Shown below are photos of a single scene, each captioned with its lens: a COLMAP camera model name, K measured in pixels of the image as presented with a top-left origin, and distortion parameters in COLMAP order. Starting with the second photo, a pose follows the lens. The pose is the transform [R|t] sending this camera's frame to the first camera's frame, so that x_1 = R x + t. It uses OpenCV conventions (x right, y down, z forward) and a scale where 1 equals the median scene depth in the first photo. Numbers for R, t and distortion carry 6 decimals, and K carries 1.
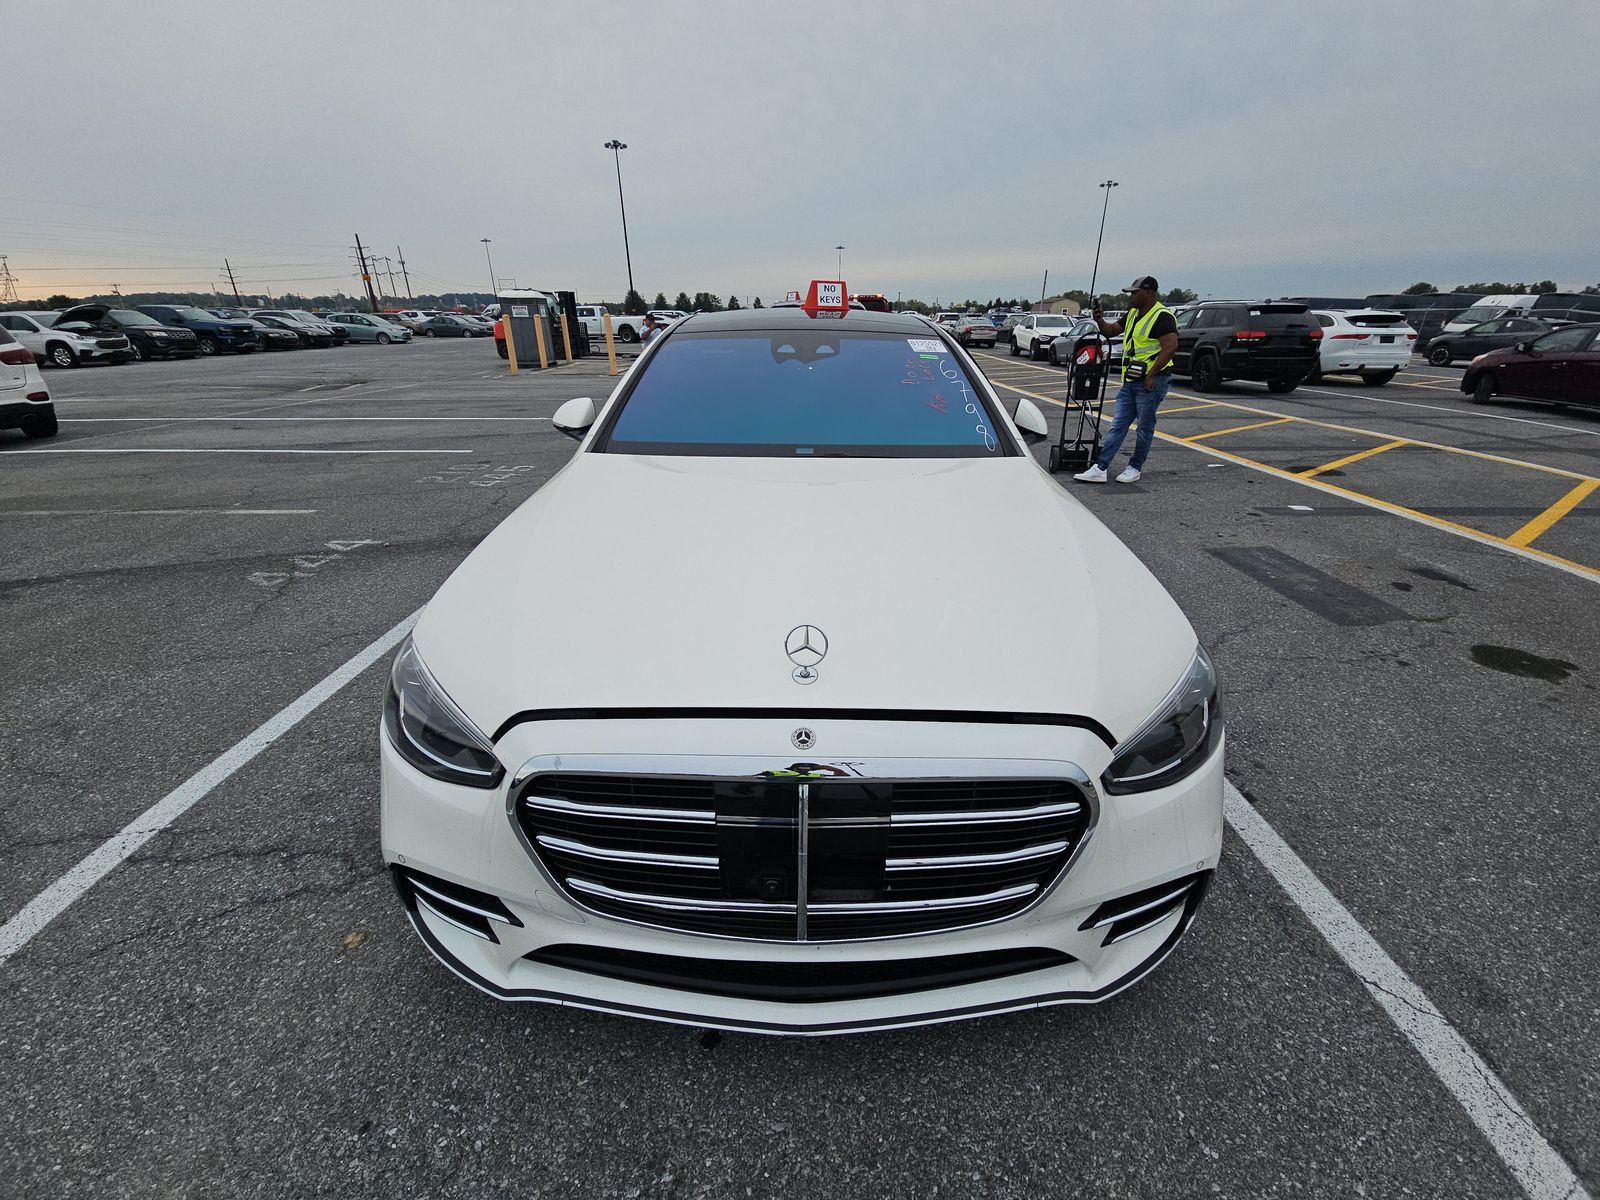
lens RADIAL K [[646.7, 0, 800.0], [0, 646.7, 600.0], [0, 0, 1]] dist [0.014561, -0.010709]
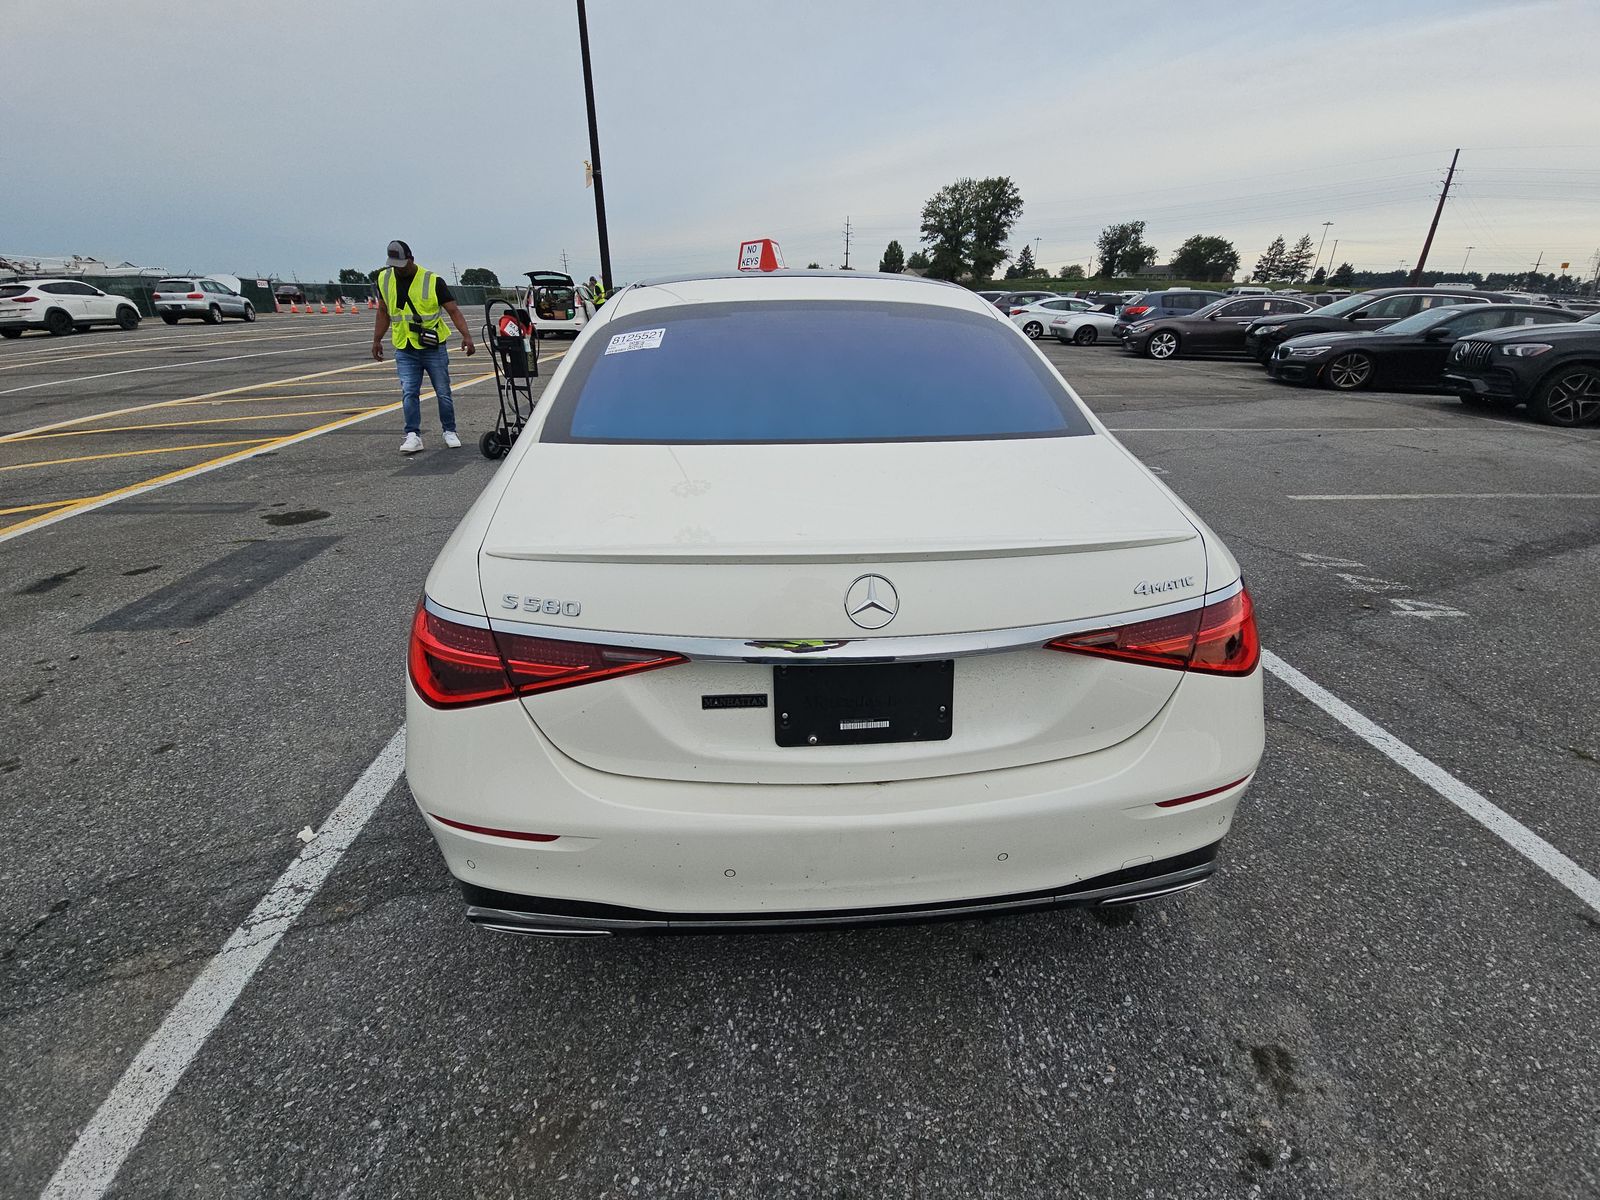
lens RADIAL K [[645.5, 0, 807.3], [0, 645.5, 597.0], [0, 0, 1]] dist [0.008893, -0.007402]
pose [[-0.996044, 0.026474, -0.084828, 0.060088], [-0.045345, 0.669533, 0.741397, -0.717076], [0.076422, 0.742311, -0.665683, 1.699955]]
